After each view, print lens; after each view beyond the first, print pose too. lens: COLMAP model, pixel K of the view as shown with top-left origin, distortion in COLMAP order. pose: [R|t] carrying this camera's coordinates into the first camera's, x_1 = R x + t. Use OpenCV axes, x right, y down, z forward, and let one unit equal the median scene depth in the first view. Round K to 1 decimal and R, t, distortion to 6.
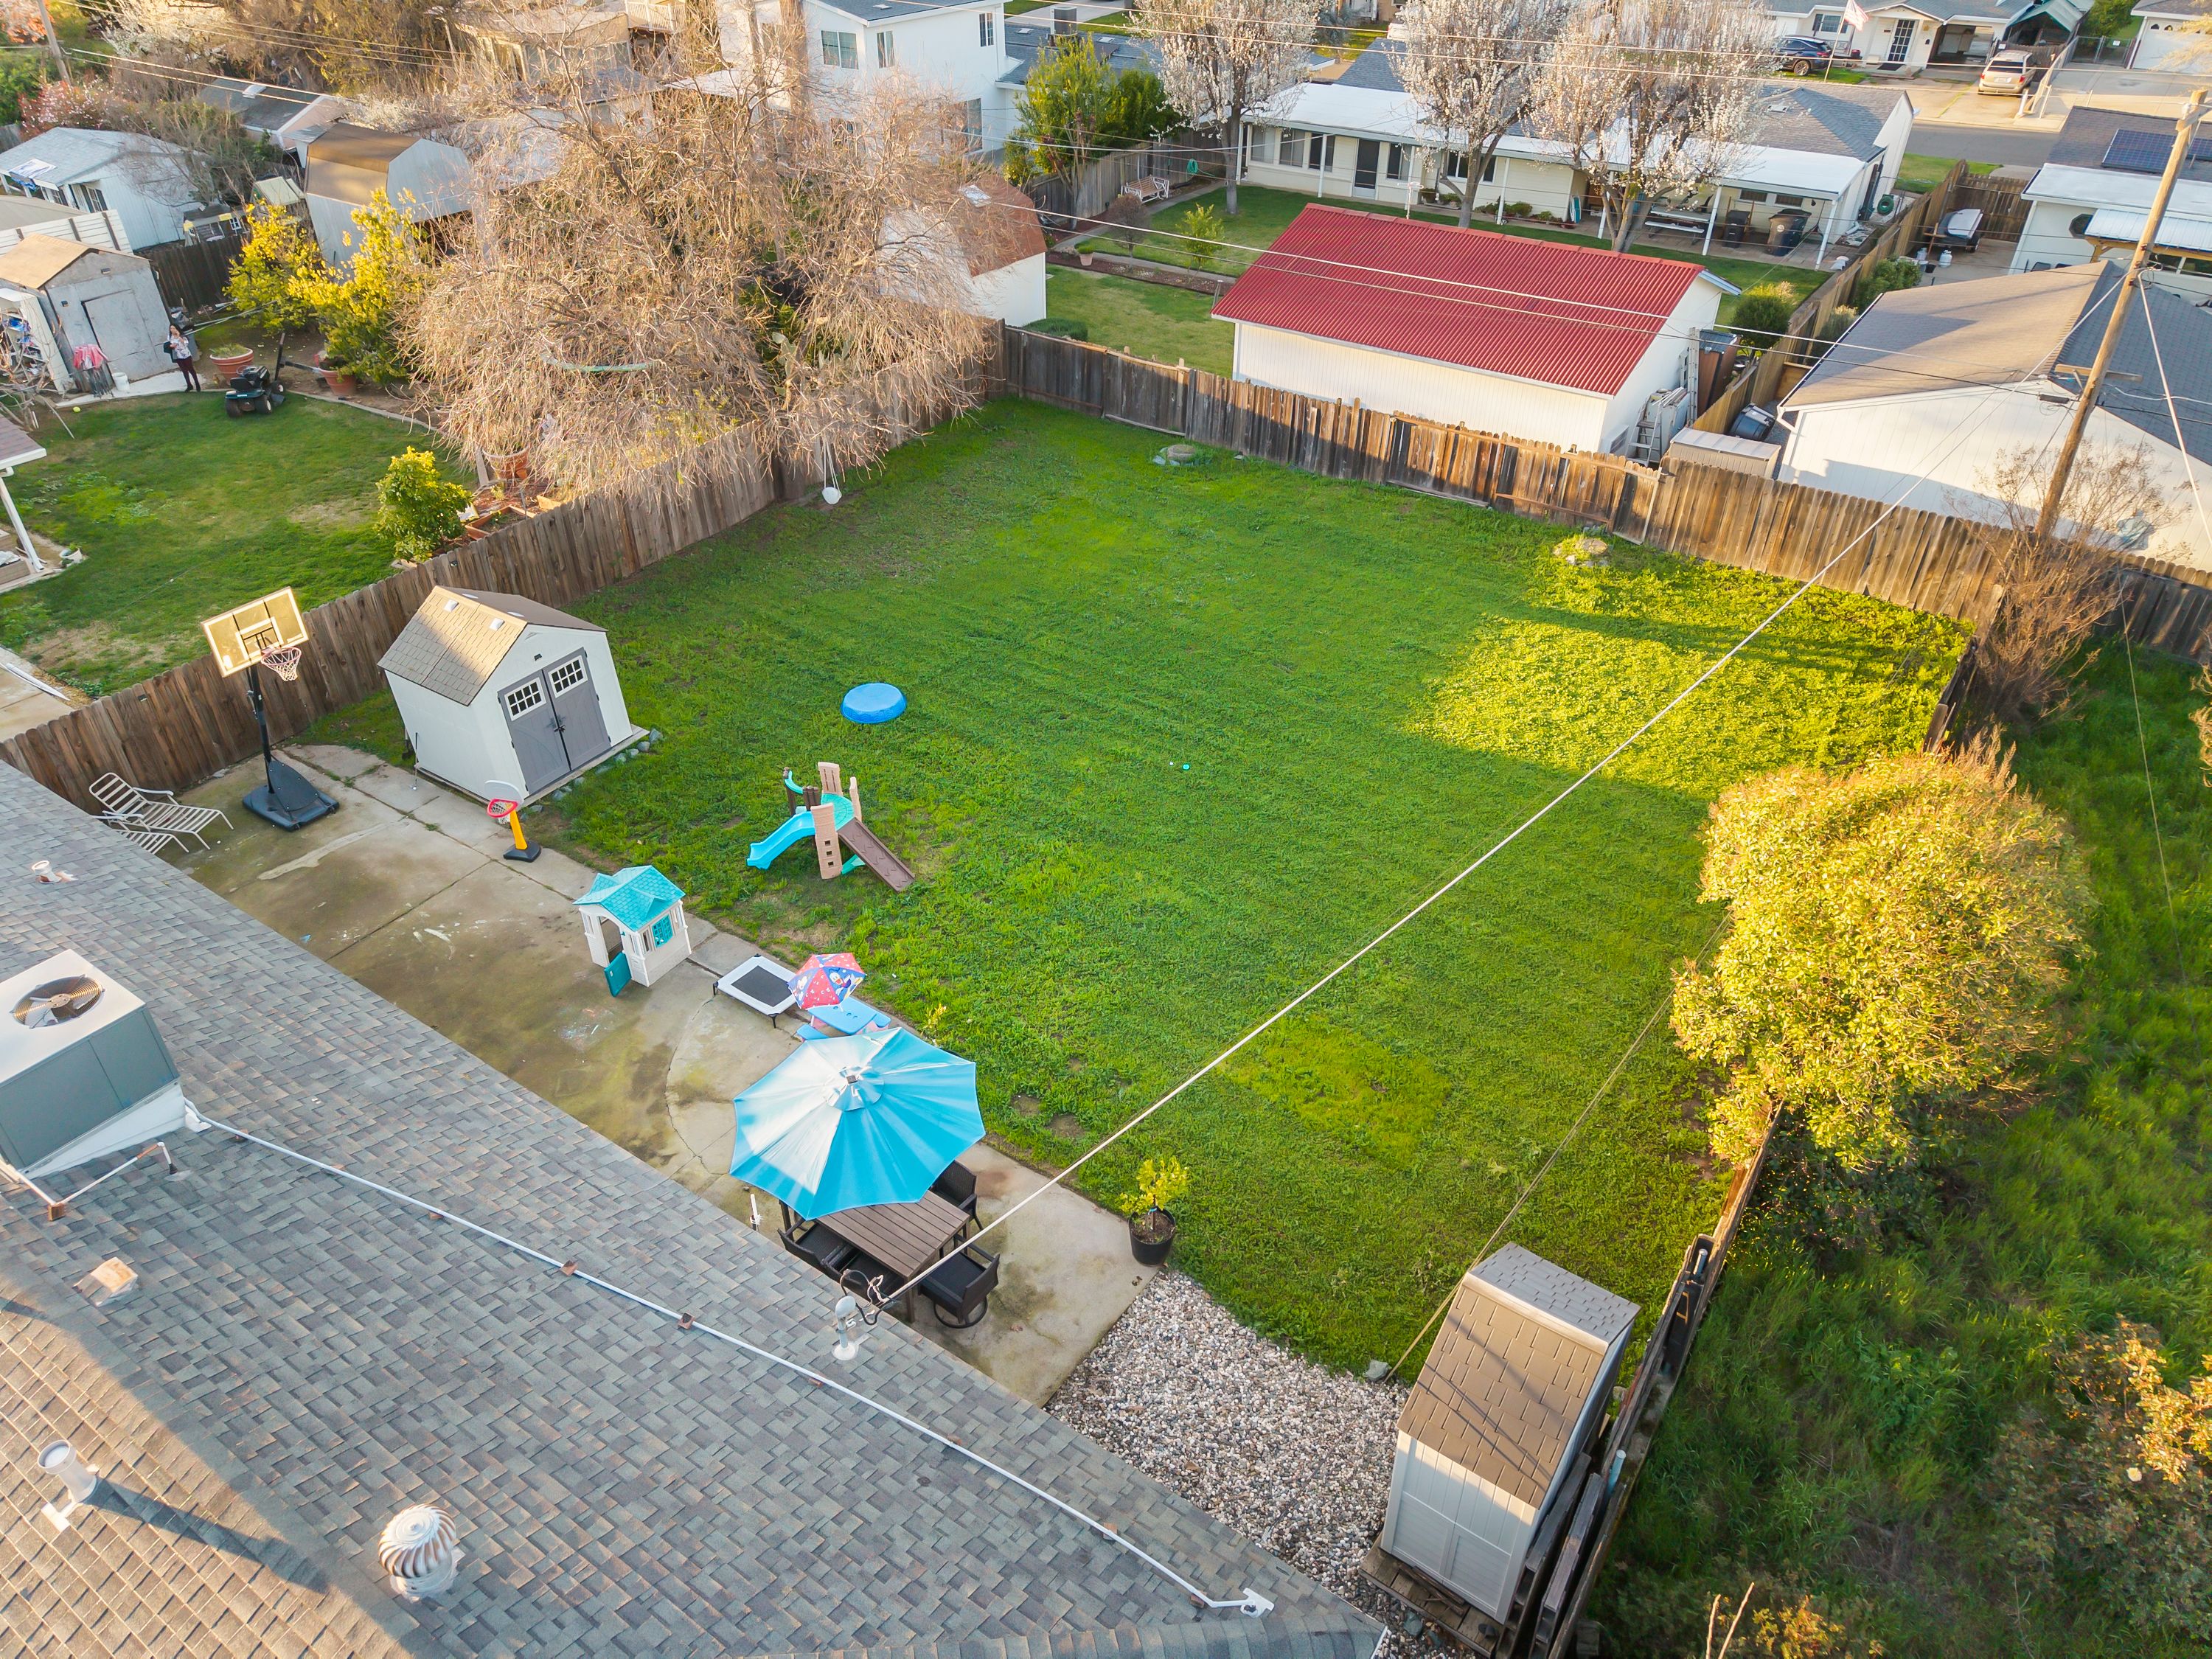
lens RADIAL K [[1487.1, 0, 1106.0], [0, 1487.1, 829.5], [0, 0, 1]] dist [0.005402, -0.001873]
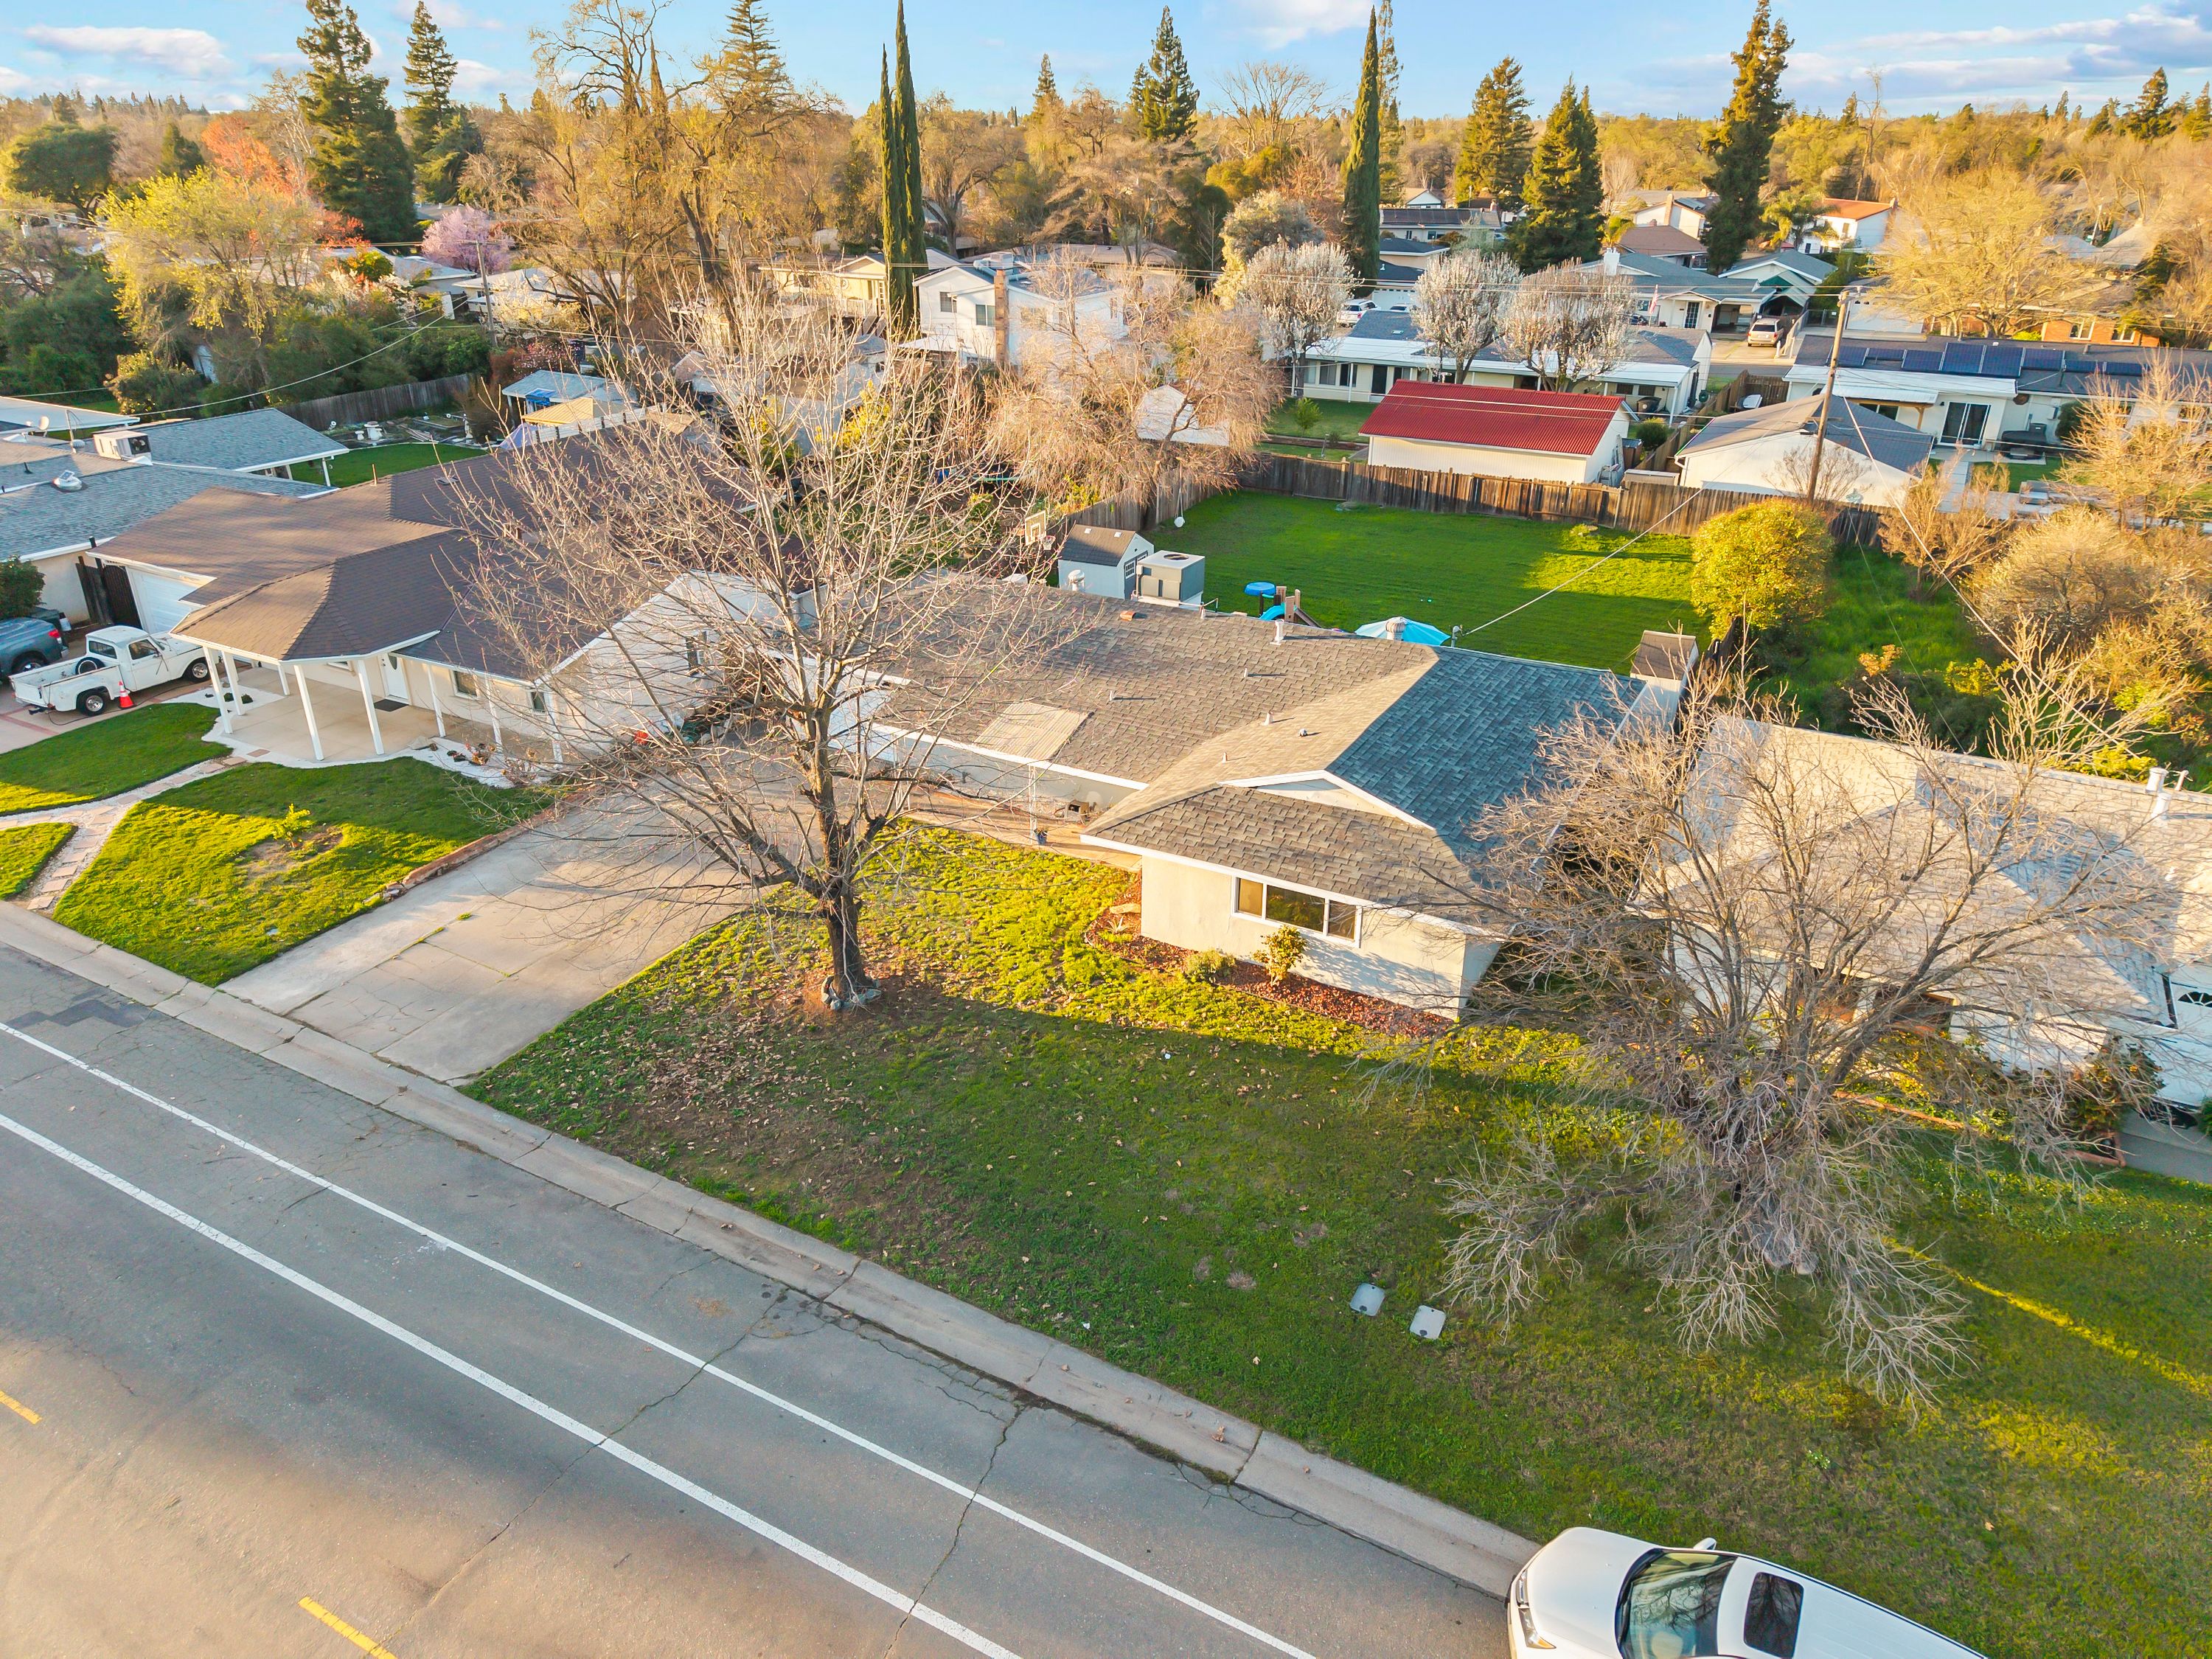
lens RADIAL K [[1487.1, 0, 1106.0], [0, 1487.1, 829.5], [0, 0, 1]] dist [0.005402, -0.001873]
pose [[0.995515, -0.041557, 0.084993, -0.449575], [0.056013, 0.982887, -0.175488, 0.468043], [-0.076245, 0.179462, 0.980806, -0.724866]]
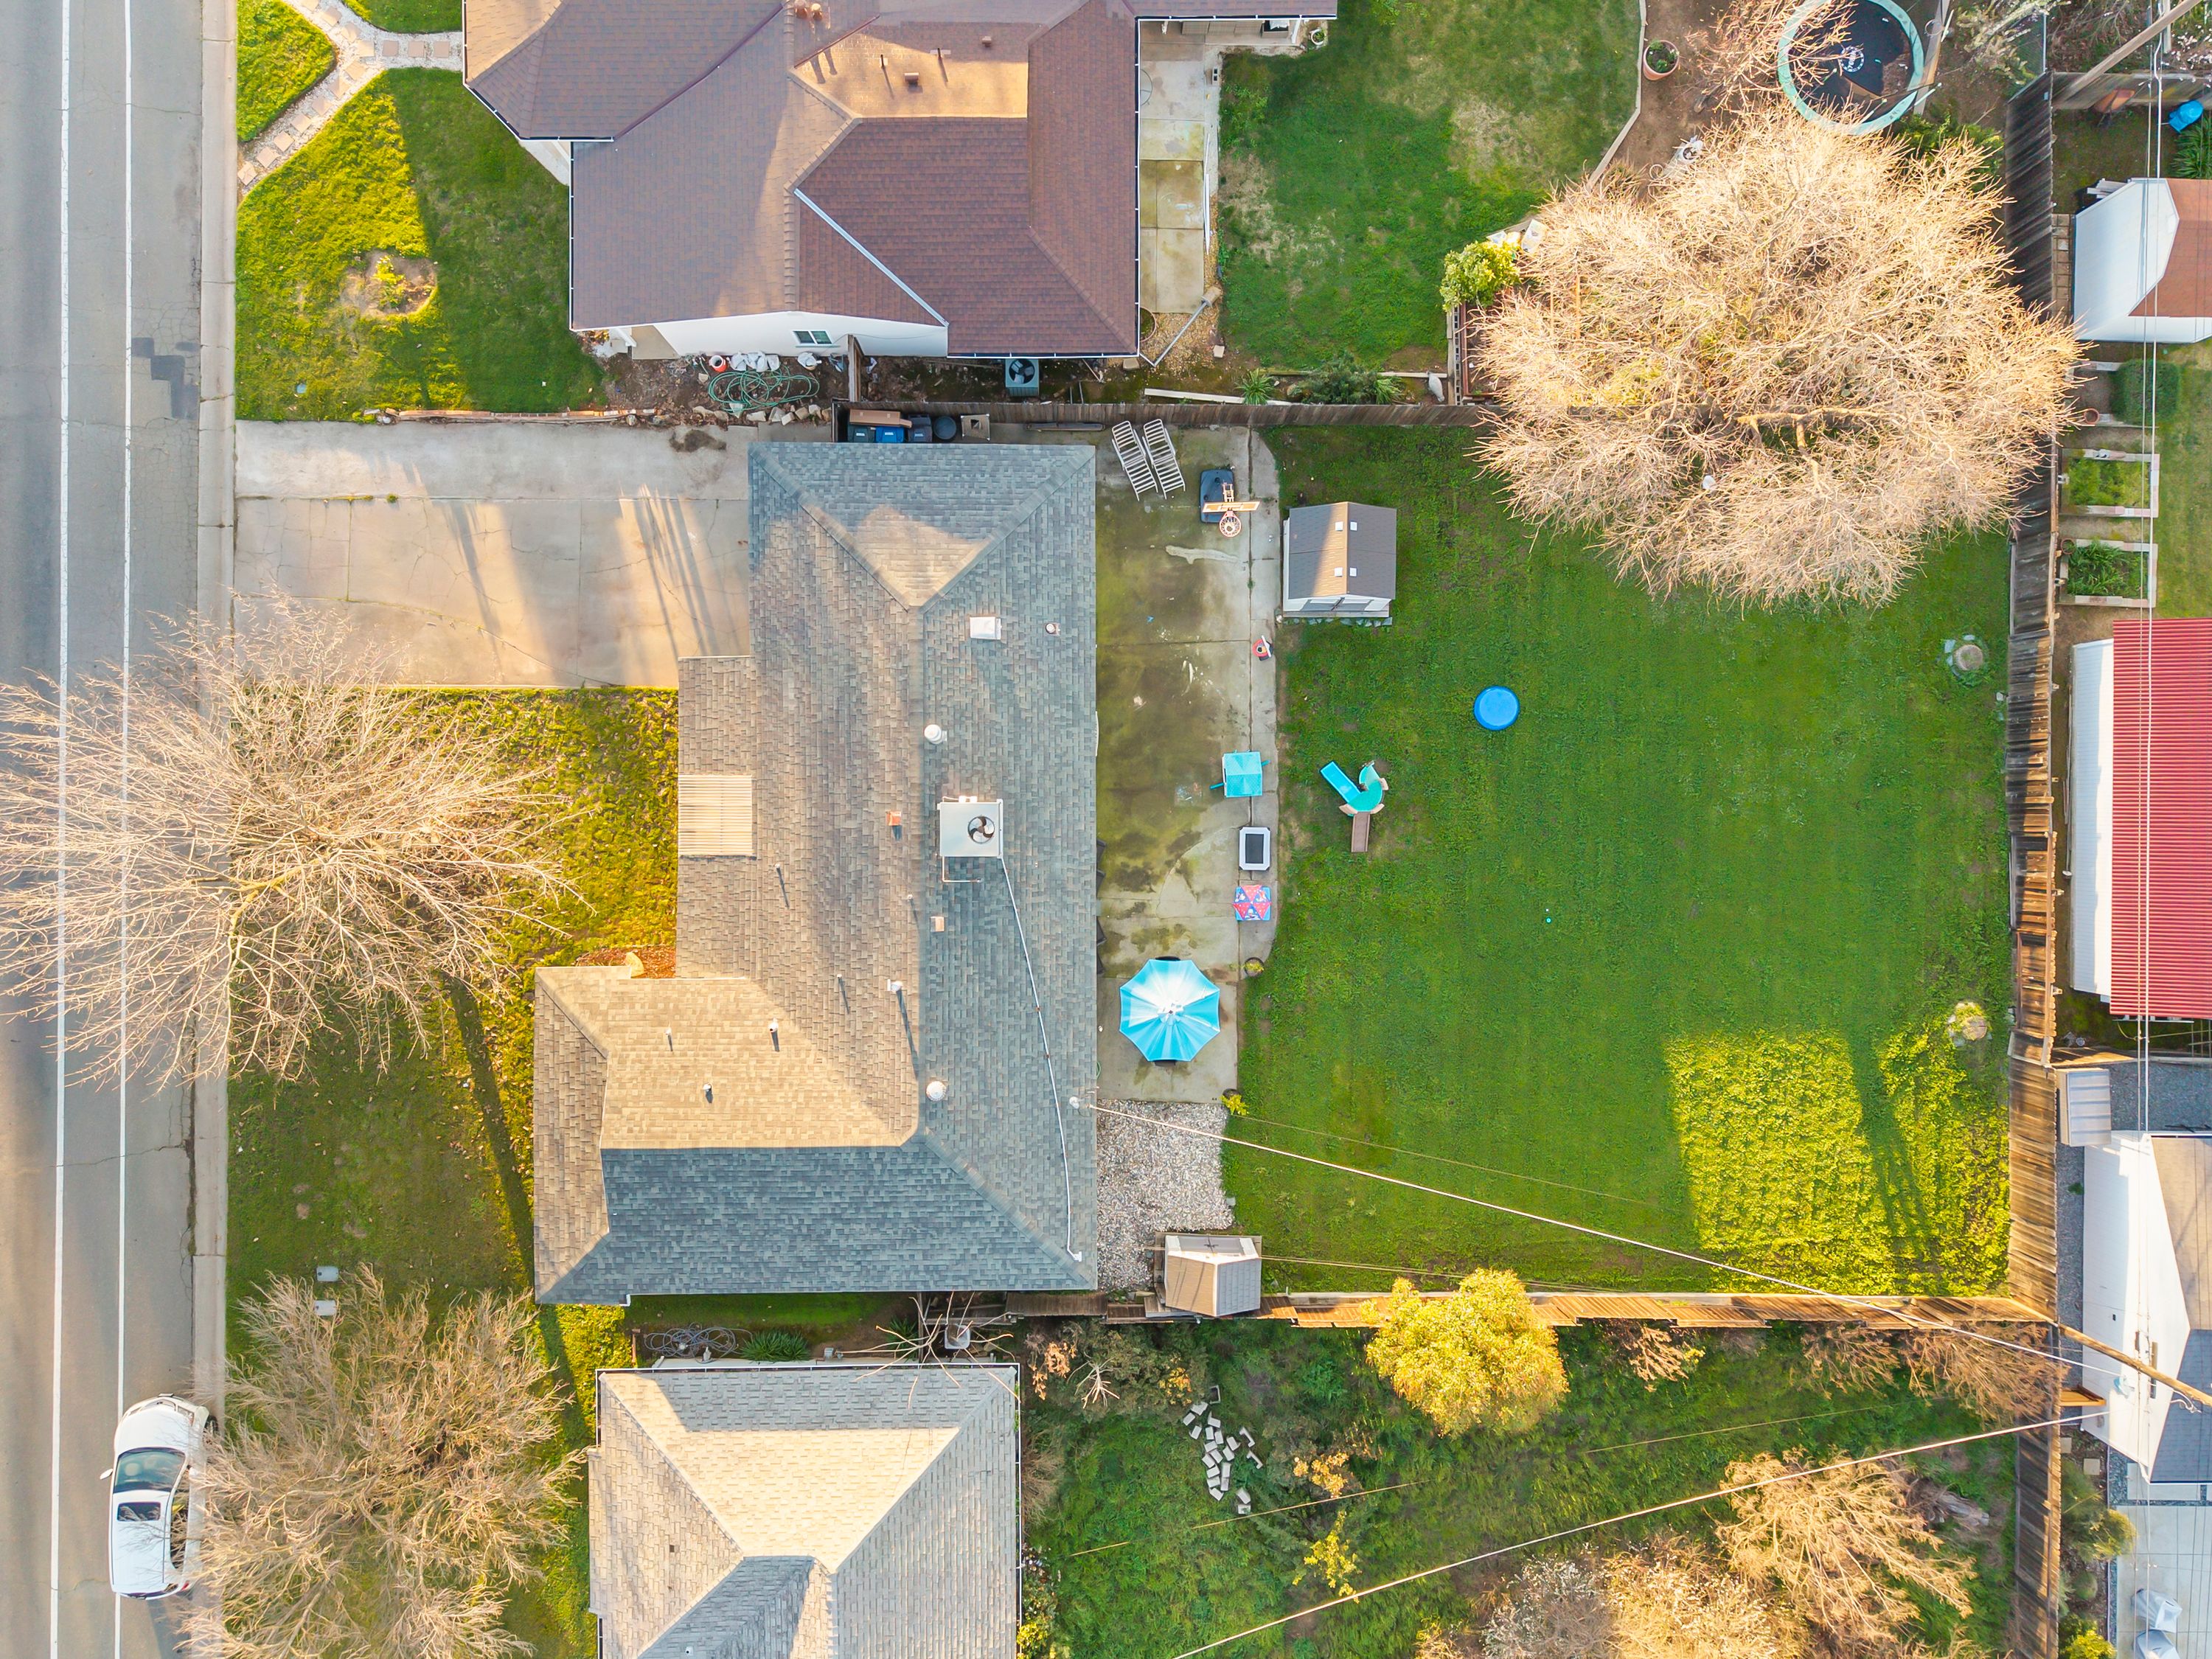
lens RADIAL K [[1487.1, 0, 1106.0], [0, 1487.1, 829.5], [0, 0, 1]] dist [0.005402, -0.001873]
pose [[0.560564, 0.828092, 0.005527, -0.235420], [-0.493524, 0.328709, 0.805223, -0.876453], [0.664983, -0.454107, 0.592946, -0.180986]]
